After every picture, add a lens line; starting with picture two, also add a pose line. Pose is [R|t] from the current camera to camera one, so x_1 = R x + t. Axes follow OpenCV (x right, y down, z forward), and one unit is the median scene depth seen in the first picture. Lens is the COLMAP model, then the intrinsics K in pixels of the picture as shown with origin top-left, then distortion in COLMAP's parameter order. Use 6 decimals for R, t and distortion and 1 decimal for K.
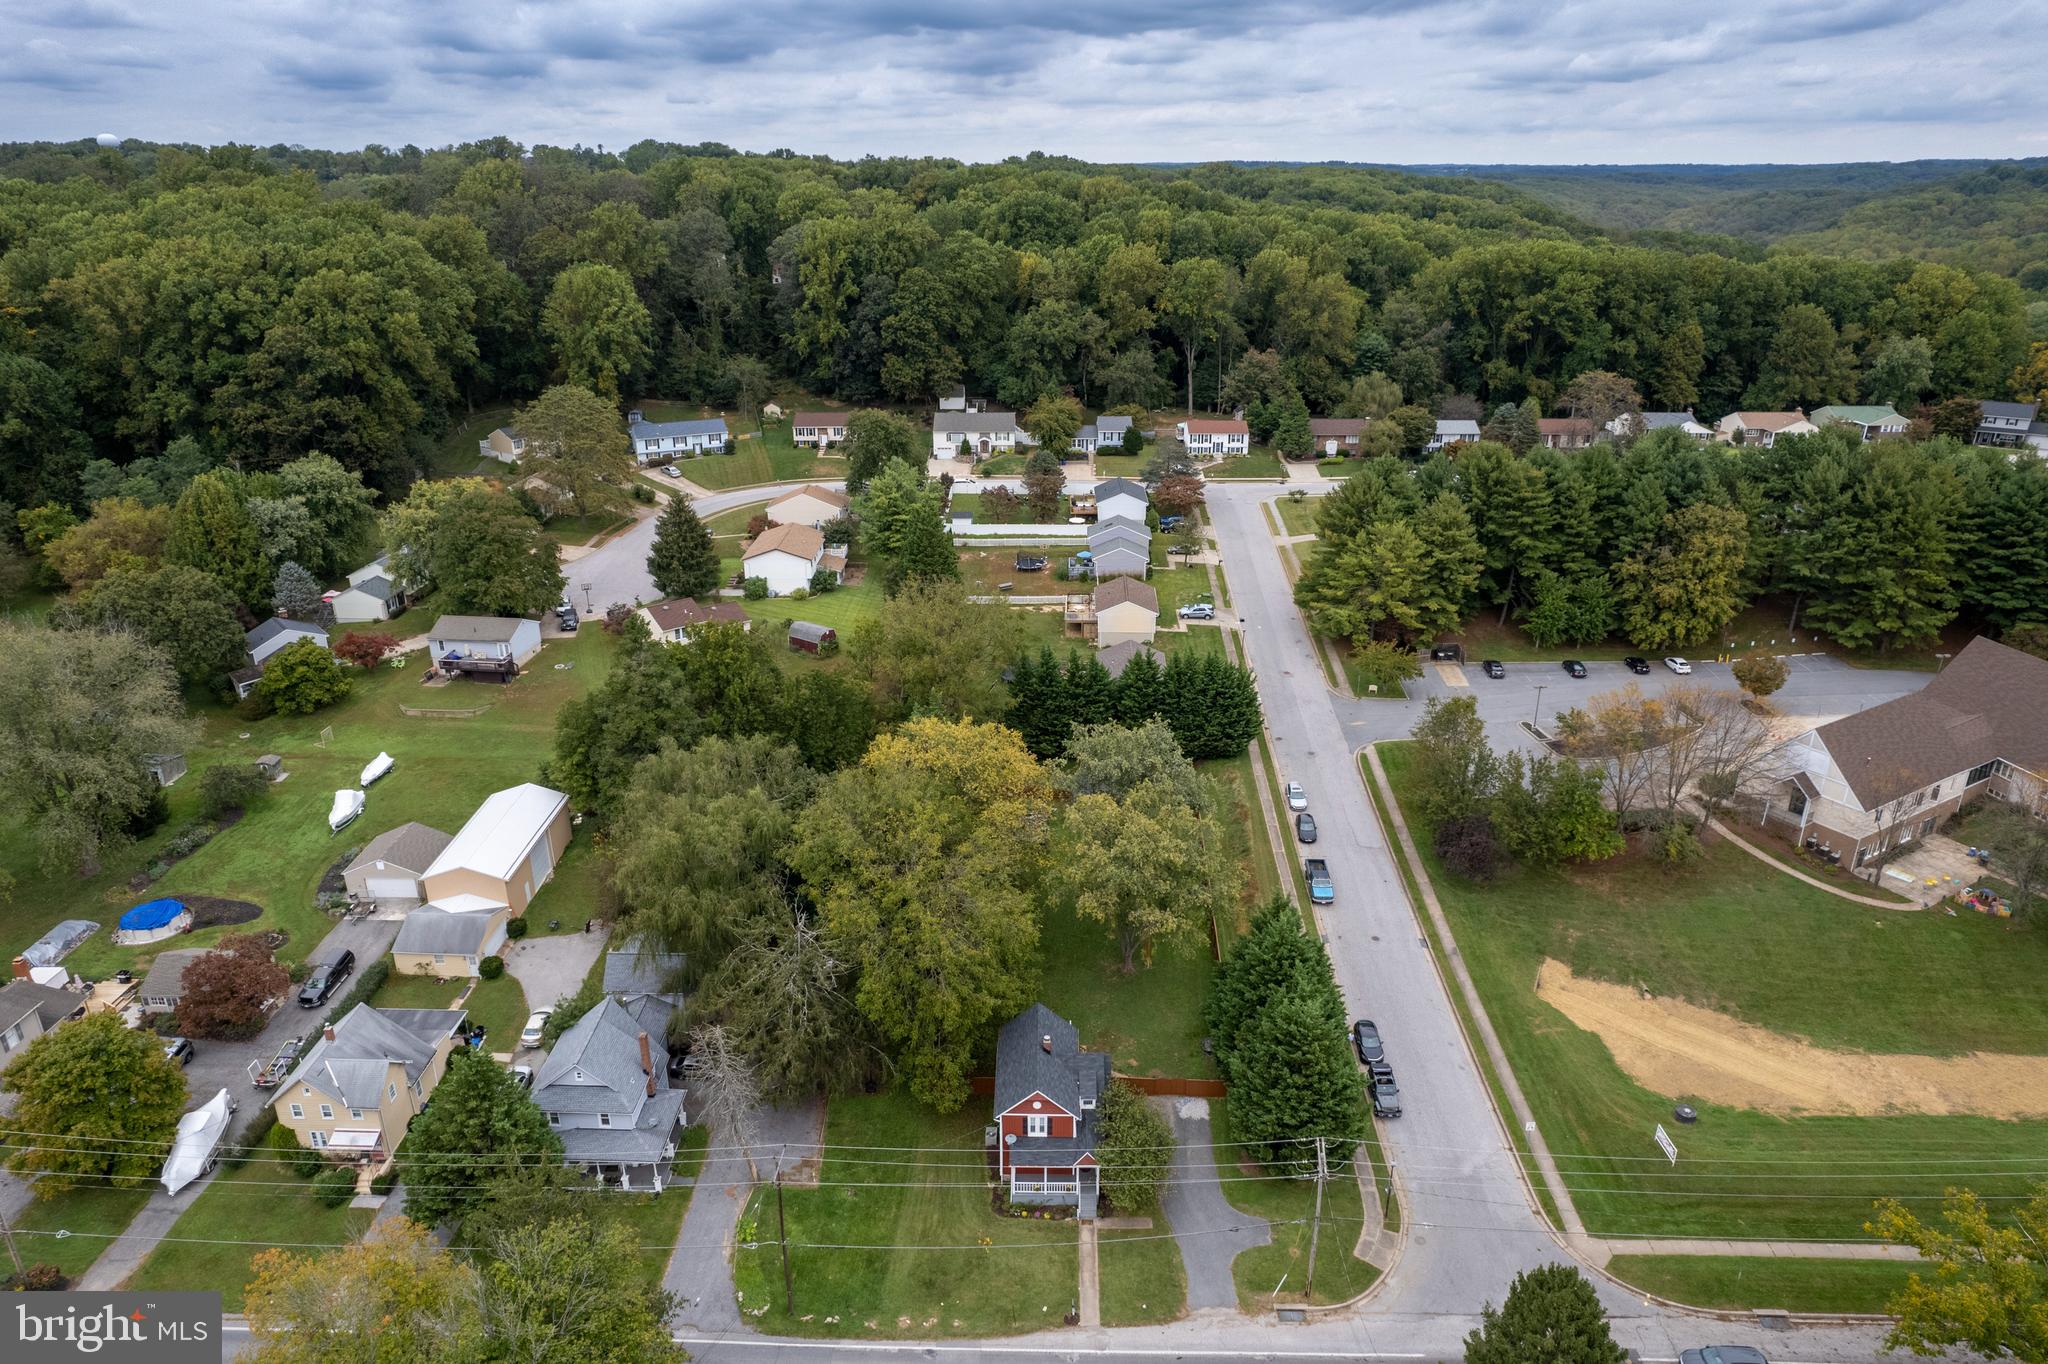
lens RADIAL K [[1310.7, 0, 1018.8], [0, 1310.7, 677.5], [0, 0, 1]] dist [-0.068916, 0.056403]
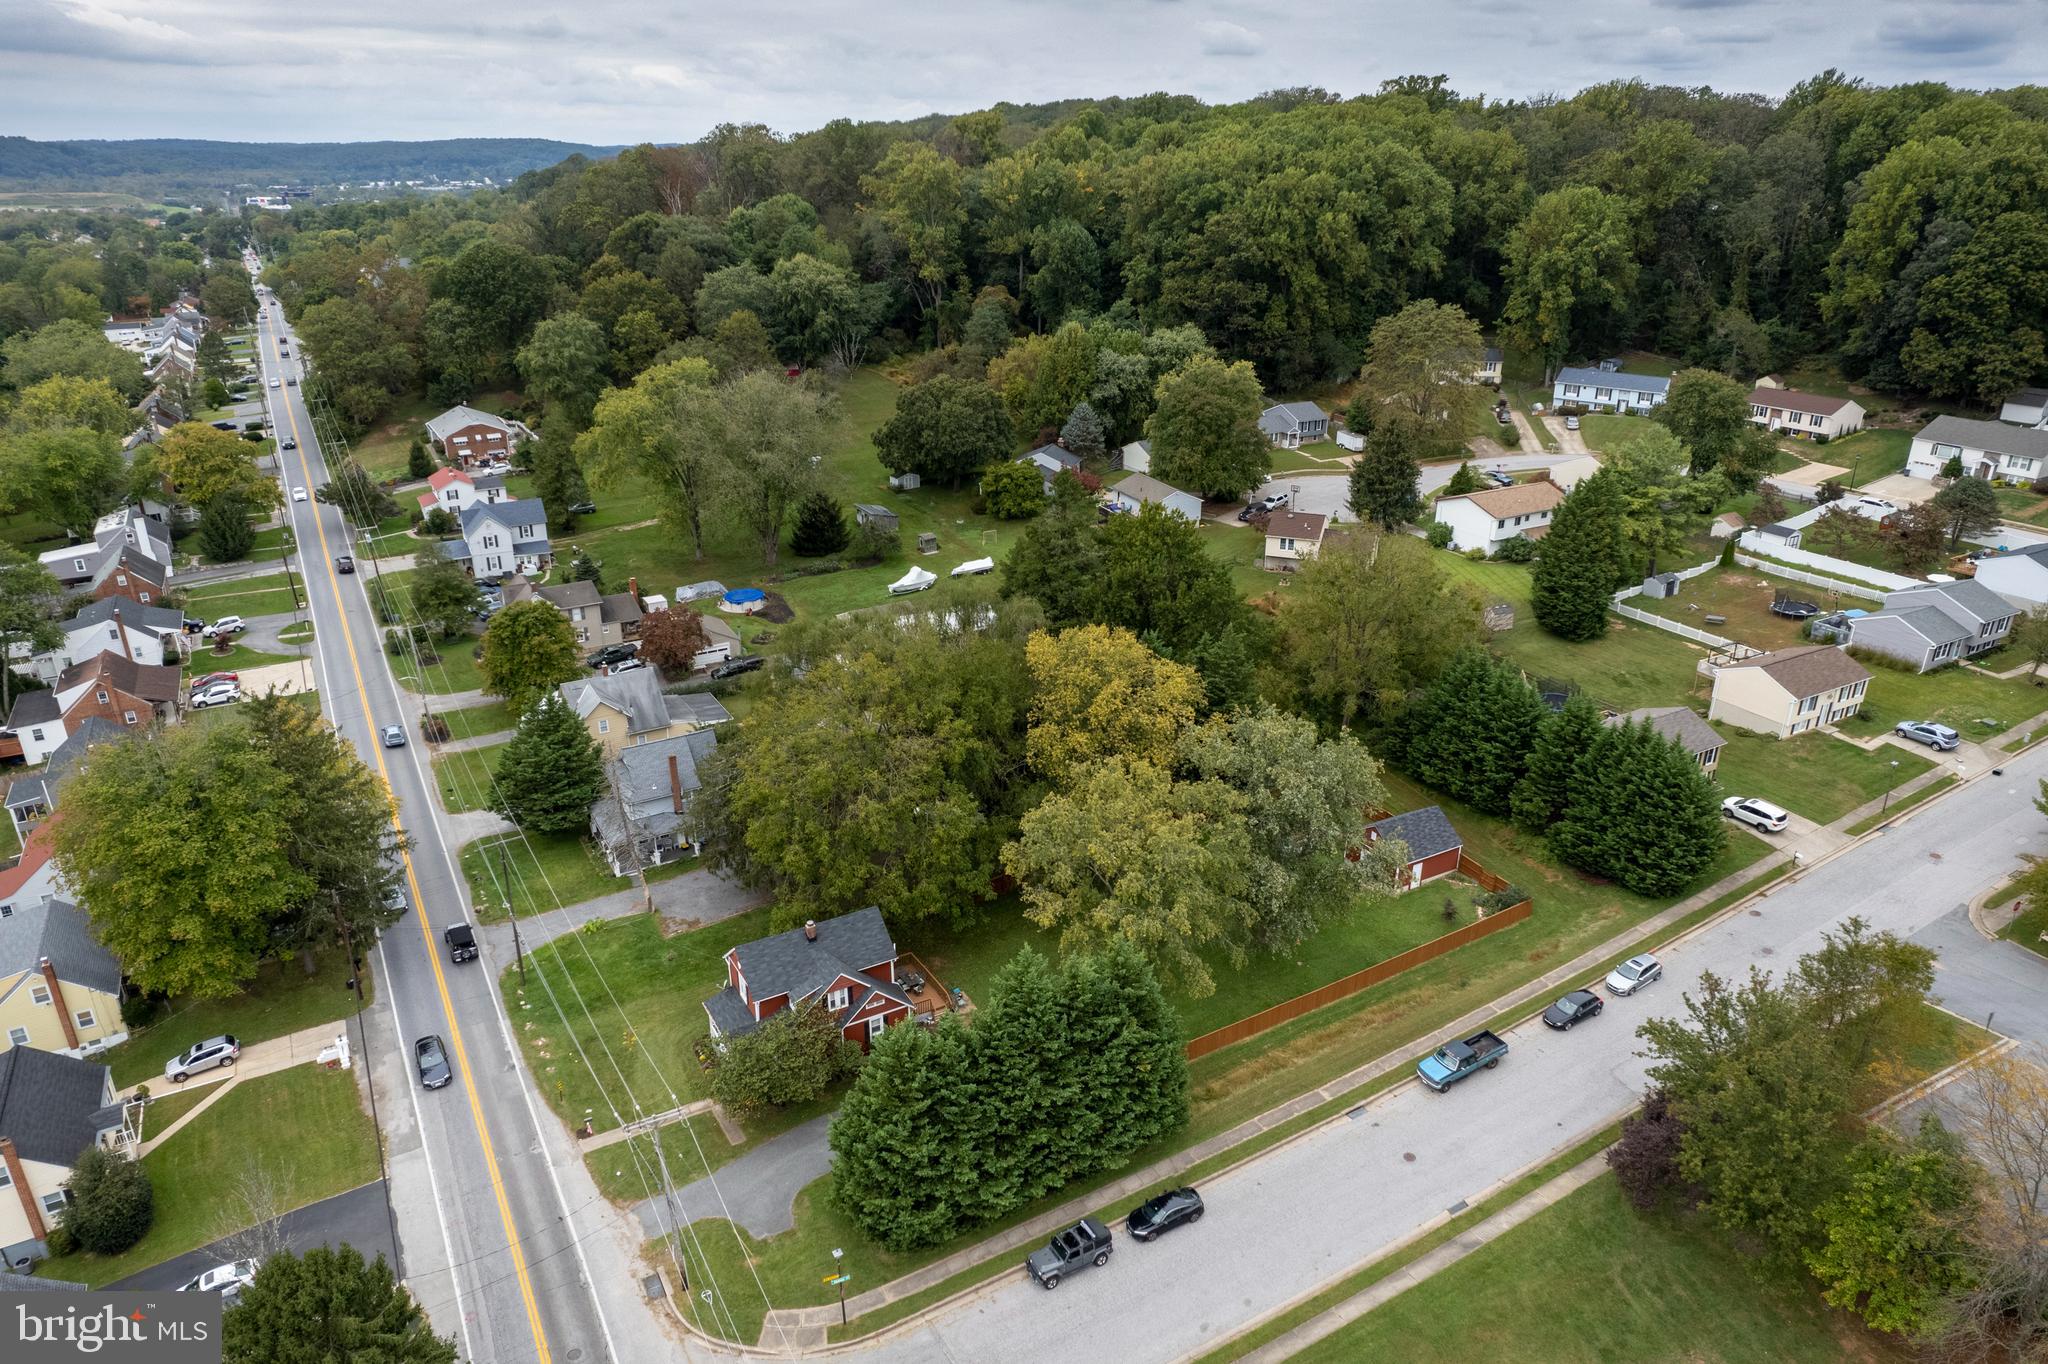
lens RADIAL K [[1310.7, 0, 1021.9], [0, 1310.7, 688.7], [0, 0, 1]] dist [-0.068916, 0.056403]
pose [[0.518575, 0.333640, -0.787251, 0.379543], [-0.314085, 0.930688, 0.187535, -0.047931], [0.795255, 0.150013, 0.587423, 0.273265]]
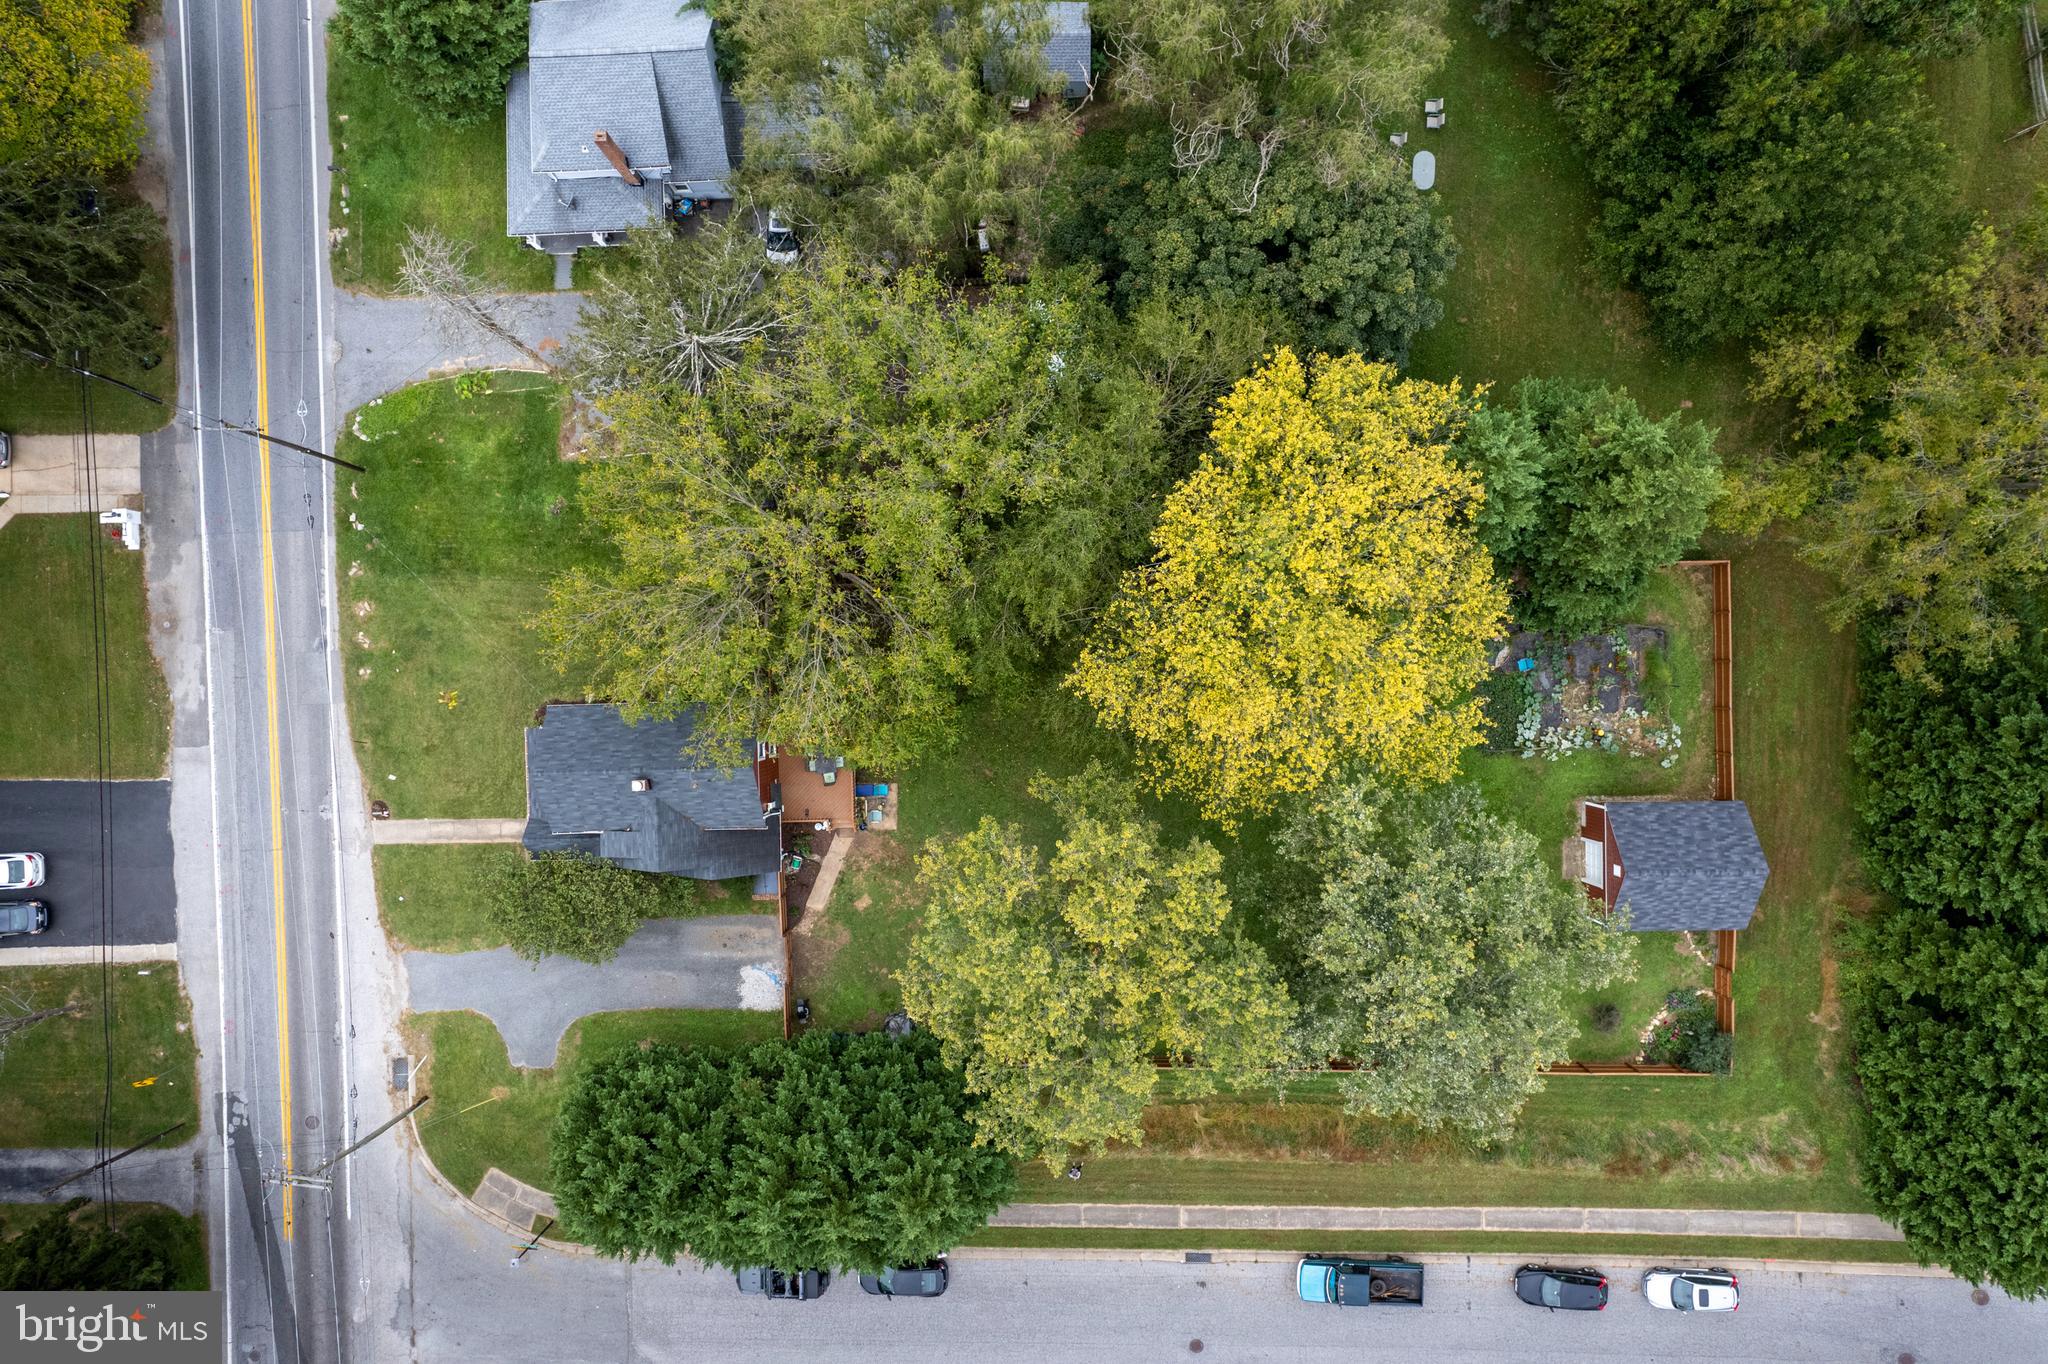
lens RADIAL K [[1310.7, 0, 1019.3], [0, 1310.7, 686.9], [0, 0, 1]] dist [-0.068916, 0.056403]
pose [[0.049373, 0.998679, 0.014249, -0.012582], [-0.363041, 0.004654, 0.931761, -0.182231], [0.930464, -0.051177, 0.362791, 0.467336]]
